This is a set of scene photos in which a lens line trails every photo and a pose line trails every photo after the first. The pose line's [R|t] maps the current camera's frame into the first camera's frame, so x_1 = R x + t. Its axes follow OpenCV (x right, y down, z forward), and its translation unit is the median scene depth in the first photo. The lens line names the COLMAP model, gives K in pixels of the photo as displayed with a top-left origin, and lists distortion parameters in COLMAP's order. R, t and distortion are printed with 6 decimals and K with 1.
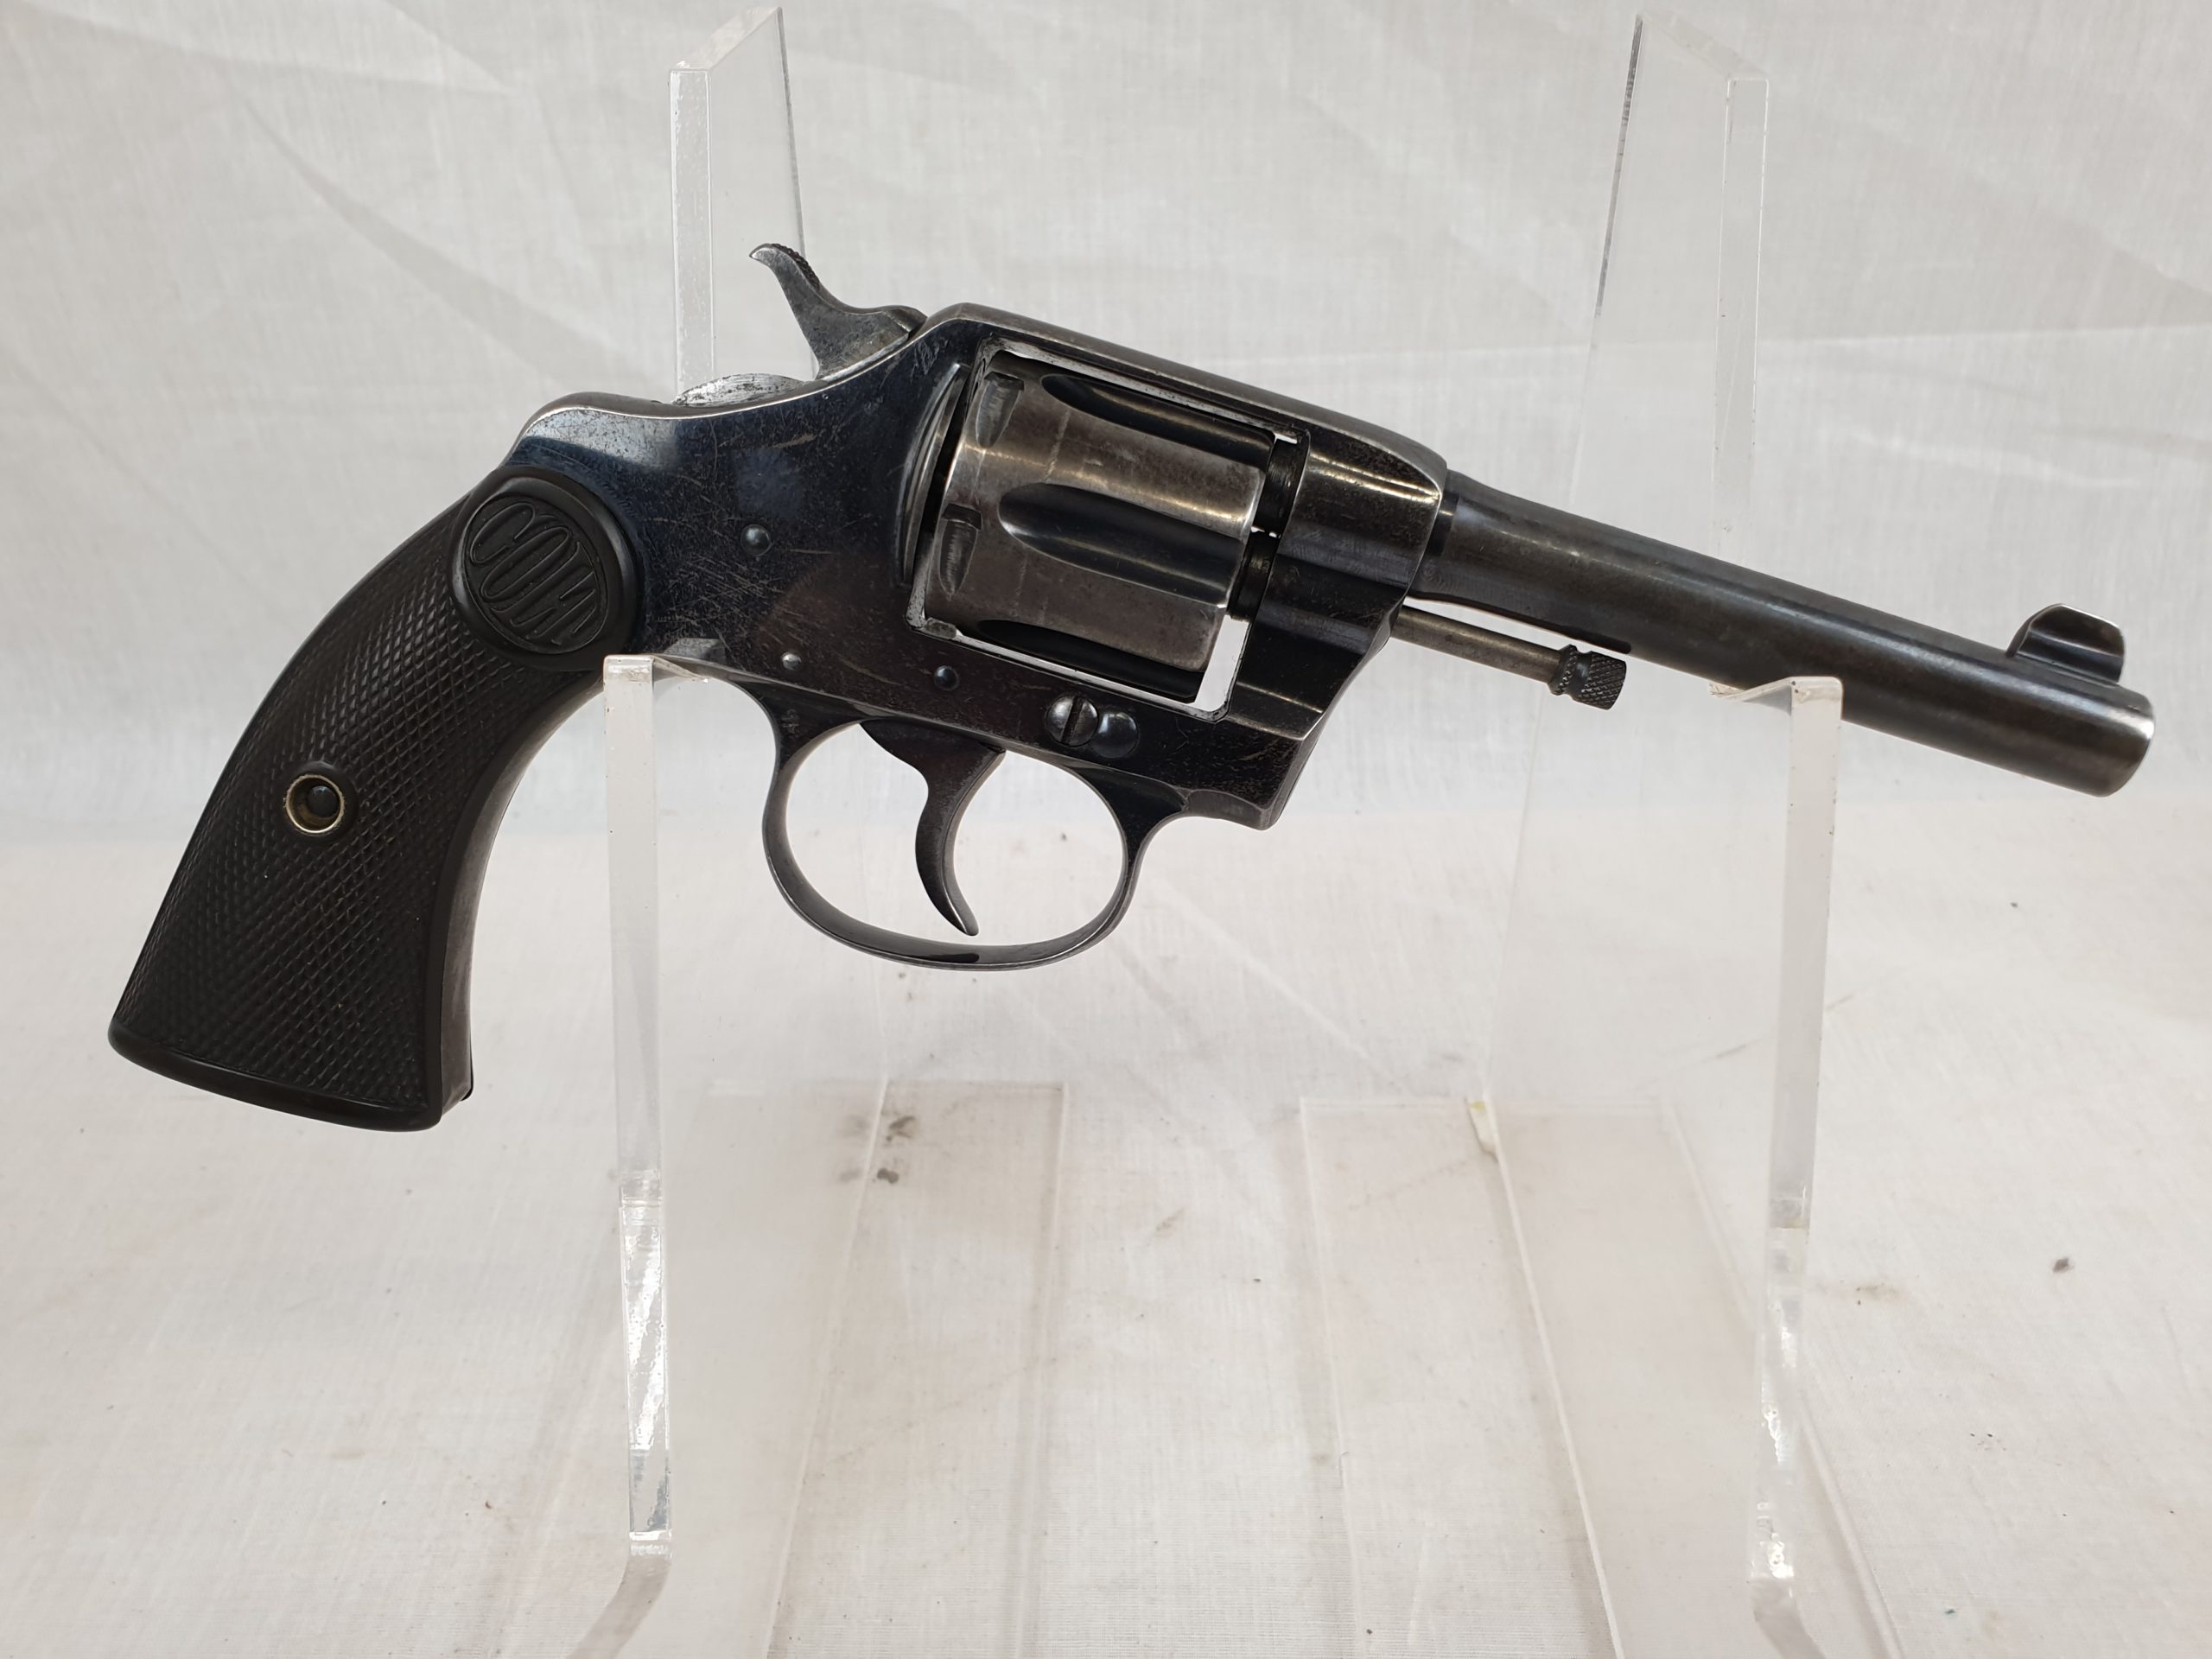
lens RADIAL K [[1880.9, 0, 1127.6], [0, 1880.9, 869.8], [0, 0, 1]] dist [-0.033230, 0.026101]
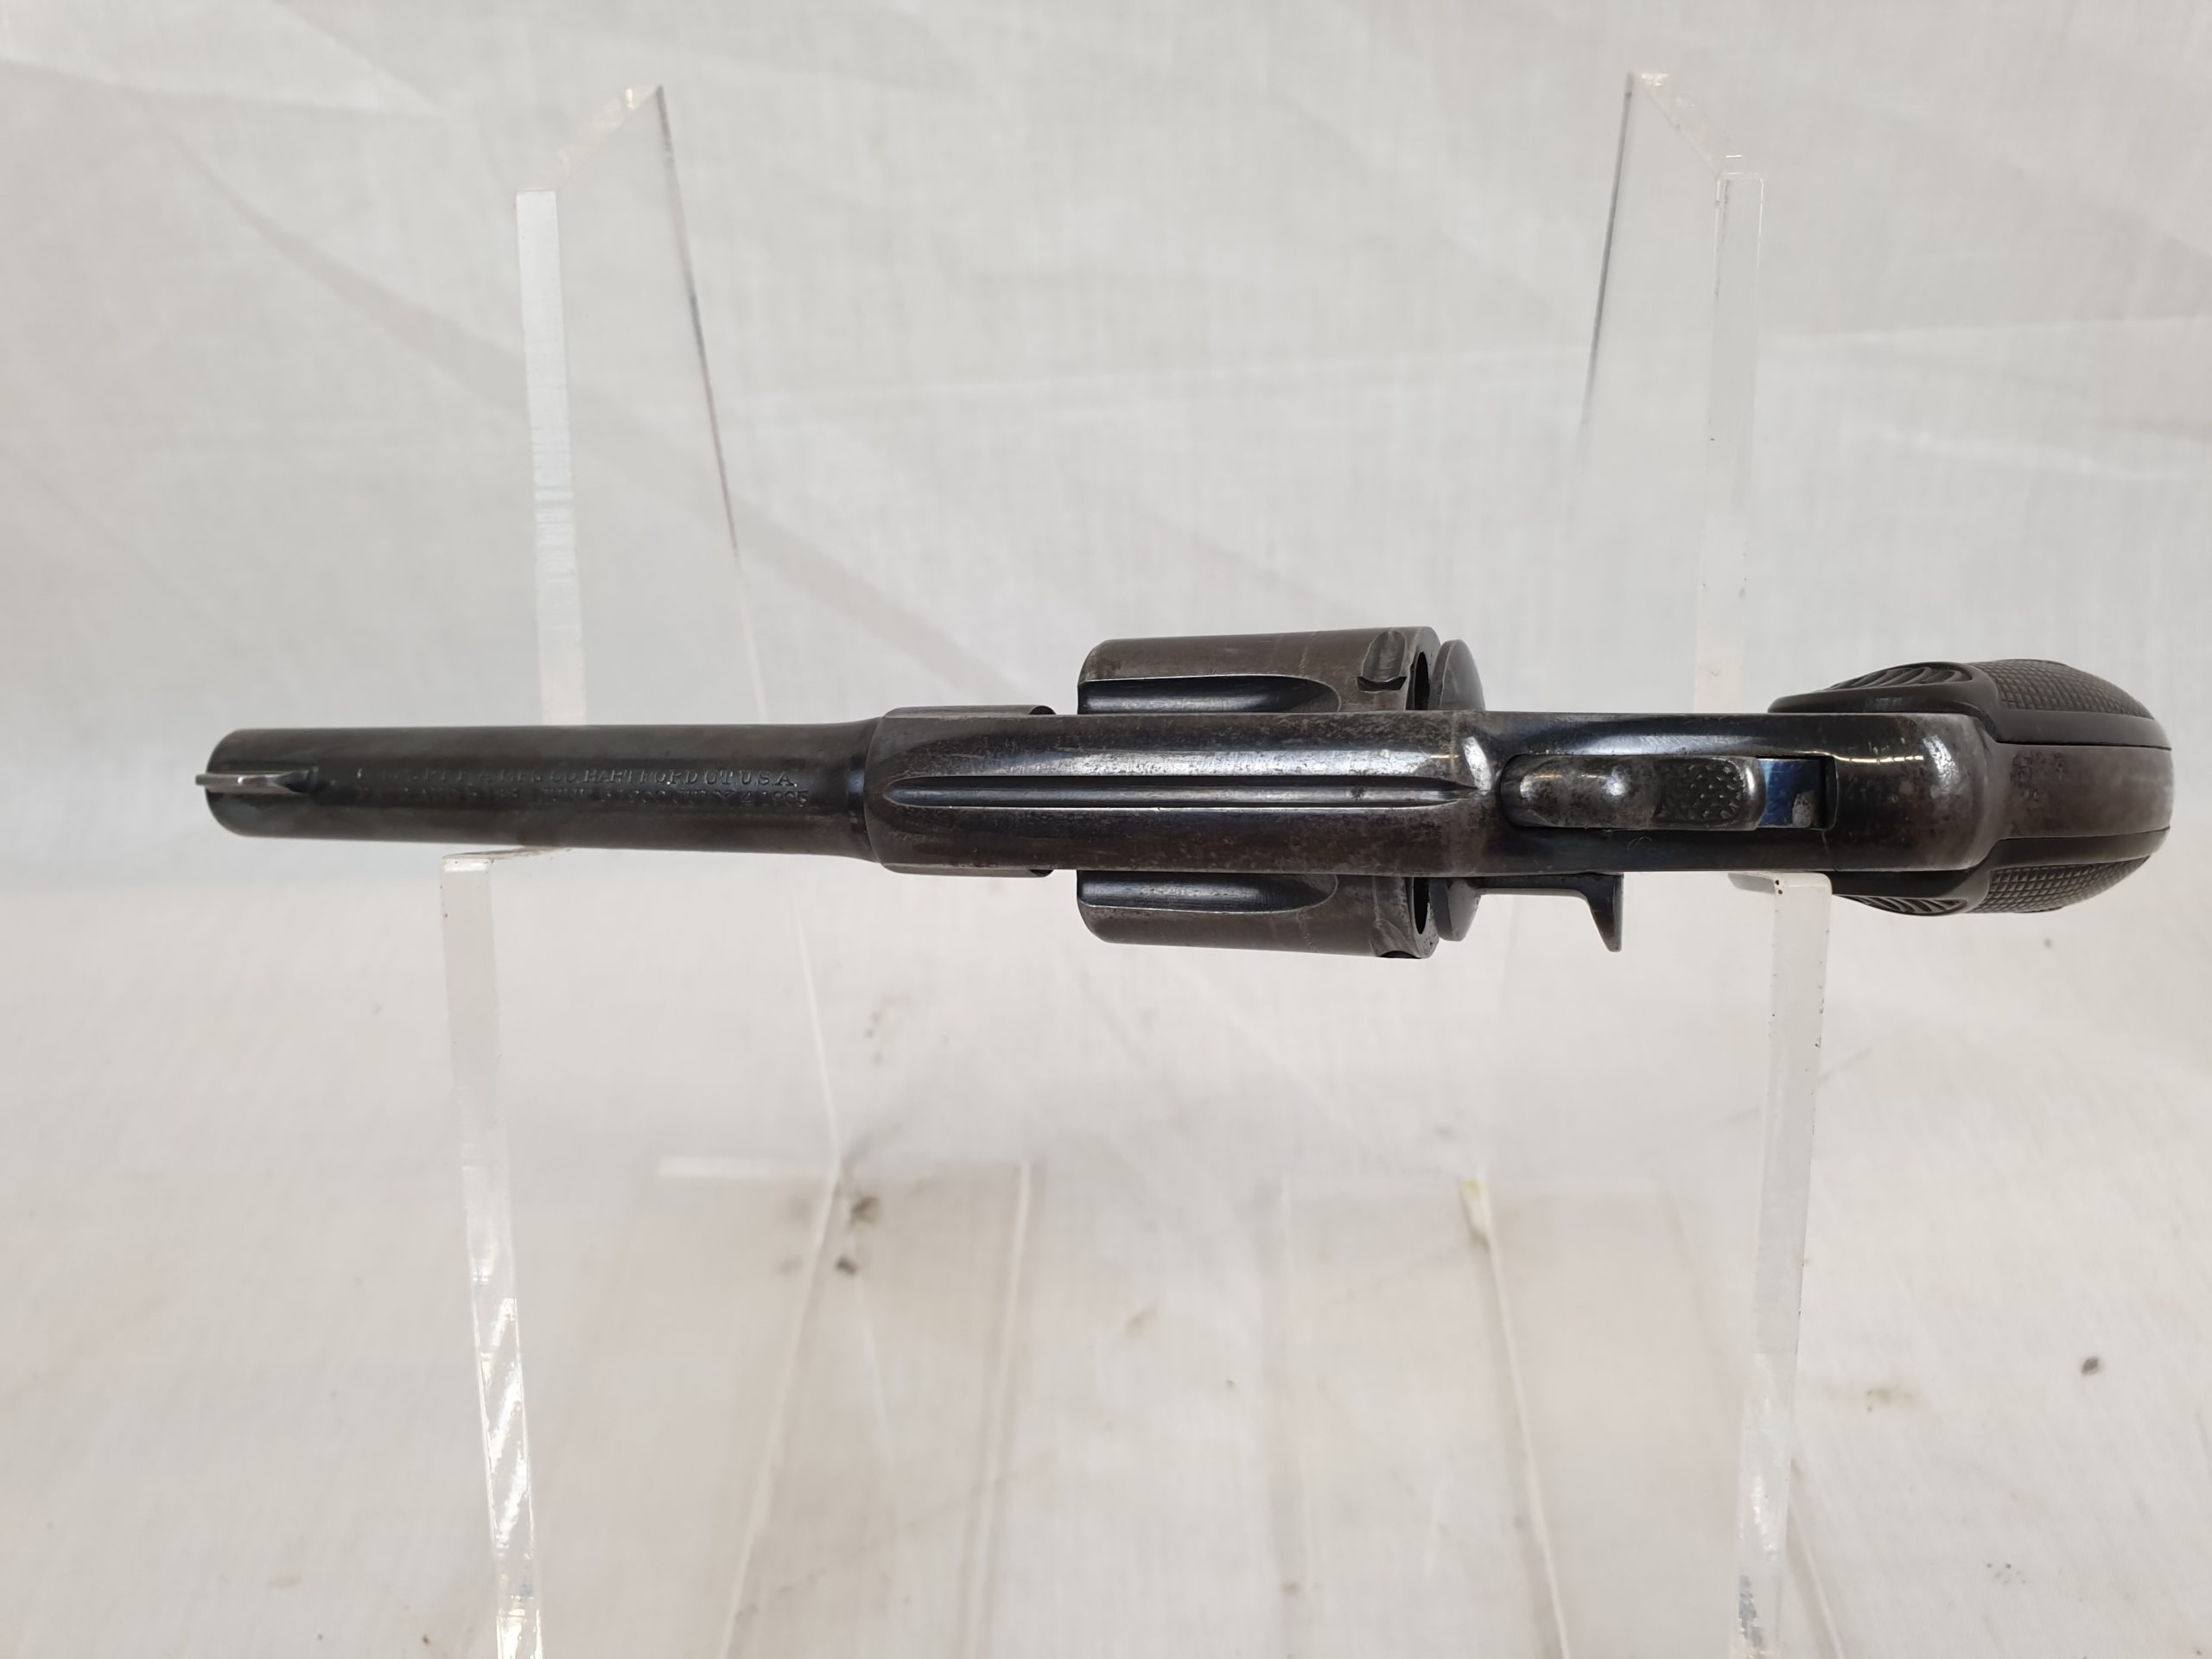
lens RADIAL K [[1880.9, 0, 1099.9], [0, 1880.9, 838.4], [0, 0, 1]] dist [-0.033230, 0.026101]
pose [[0.999324, -0.010336, -0.035291, 0.043002], [0.011578, 0.999315, 0.035152, -0.101477], [0.034903, -0.035537, 0.998759, 0.061652]]
